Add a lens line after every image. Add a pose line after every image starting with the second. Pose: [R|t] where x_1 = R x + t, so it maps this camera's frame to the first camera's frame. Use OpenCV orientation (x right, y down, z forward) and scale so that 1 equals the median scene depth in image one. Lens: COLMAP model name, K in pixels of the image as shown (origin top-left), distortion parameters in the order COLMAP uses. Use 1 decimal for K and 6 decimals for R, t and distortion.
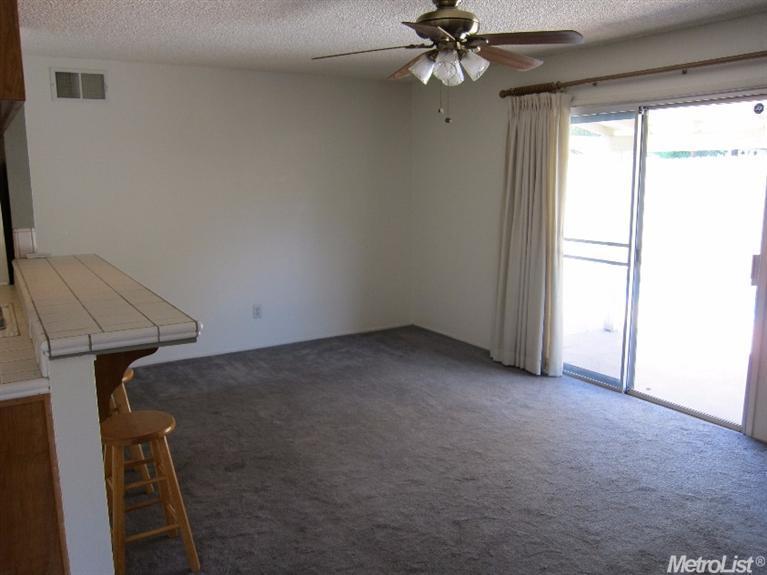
lens RADIAL K [[659.8, 0, 379.0], [0, 659.8, 290.1], [0, 0, 1]] dist [-0.024529, 0.009568]
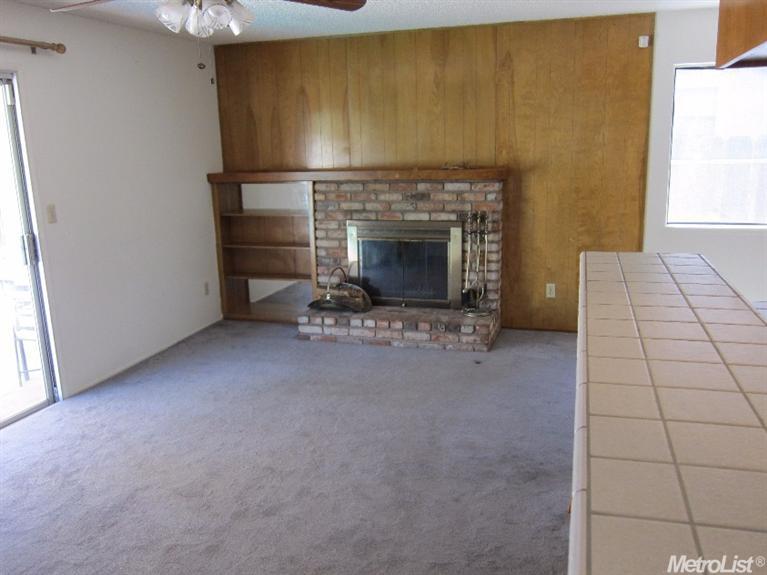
lens RADIAL K [[659.8, 0, 383.7], [0, 659.8, 286.3], [0, 0, 1]] dist [-0.024529, 0.009568]
pose [[-0.668376, -0.136227, 0.731242, -0.609678], [0.157156, 0.935030, 0.317837, -0.233289], [-0.727032, 0.327354, -0.603543, 1.308782]]
